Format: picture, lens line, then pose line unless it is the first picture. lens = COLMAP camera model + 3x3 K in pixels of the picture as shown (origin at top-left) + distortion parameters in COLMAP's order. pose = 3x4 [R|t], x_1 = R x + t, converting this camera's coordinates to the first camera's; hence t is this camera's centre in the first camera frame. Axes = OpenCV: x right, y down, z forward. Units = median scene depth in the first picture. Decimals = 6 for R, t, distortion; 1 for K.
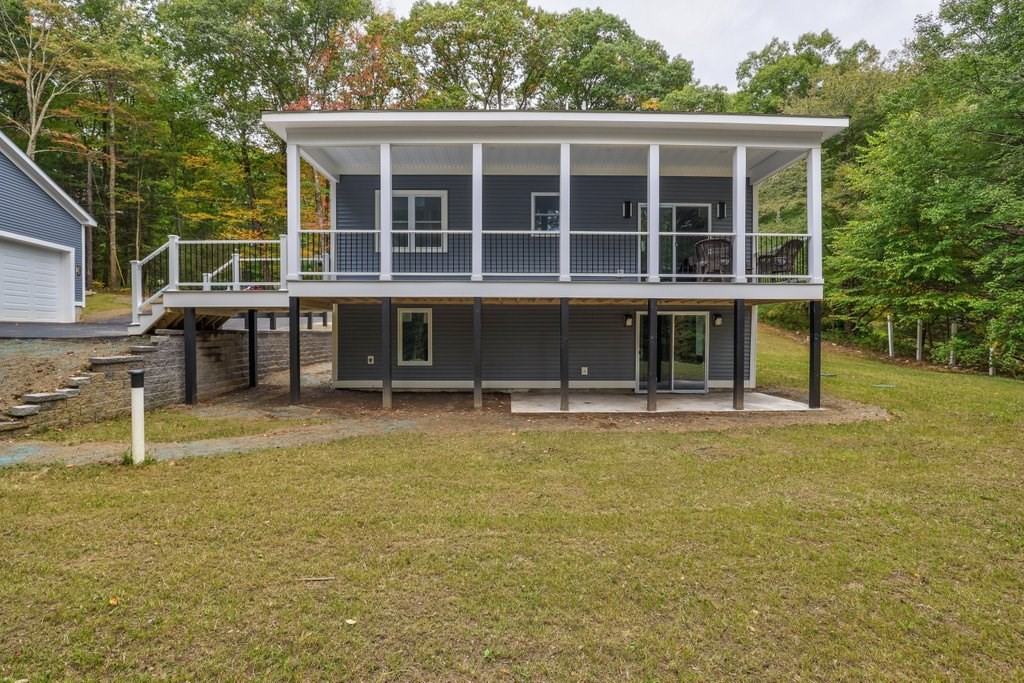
lens RADIAL K [[475.9, 0, 513.3], [0, 475.9, 333.2], [0, 0, 1]] dist [-0.025042, 0.000589]
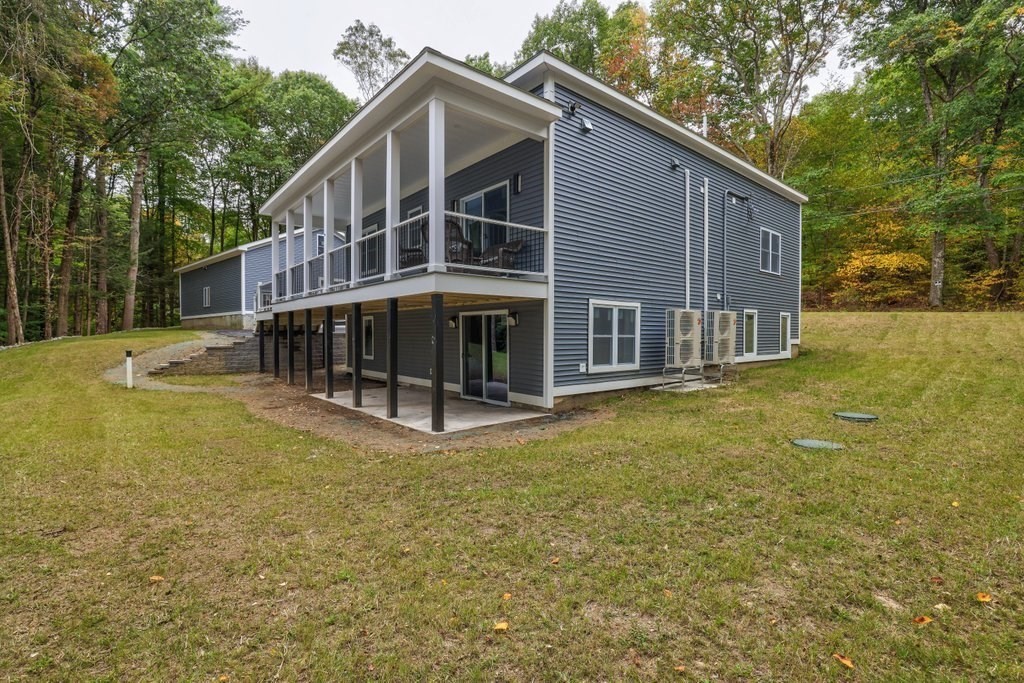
lens RADIAL K [[475.9, 0, 513.3], [0, 475.9, 333.2], [0, 0, 1]] dist [-0.025042, 0.000589]
pose [[0.611497, -0.001799, -0.791245, 1.300183], [-0.002796, 0.999986, -0.004434, -0.000770], [0.791242, 0.004924, 0.611483, 0.599832]]
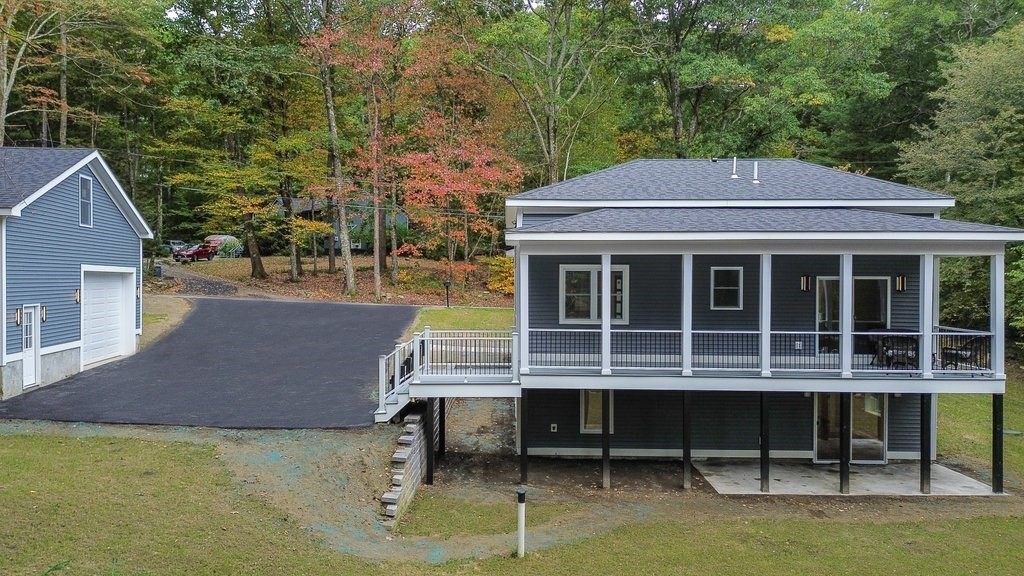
lens RADIAL K [[720.7, 0, 519.4], [0, 720.7, 280.9], [0, 0, 1]] dist [0.061614, -0.039587]
pose [[0.999956, 0.005455, -0.007641, -0.435697], [-0.005477, 0.999981, -0.002960, -0.307392], [0.007624, 0.003002, 0.999966, -0.679099]]
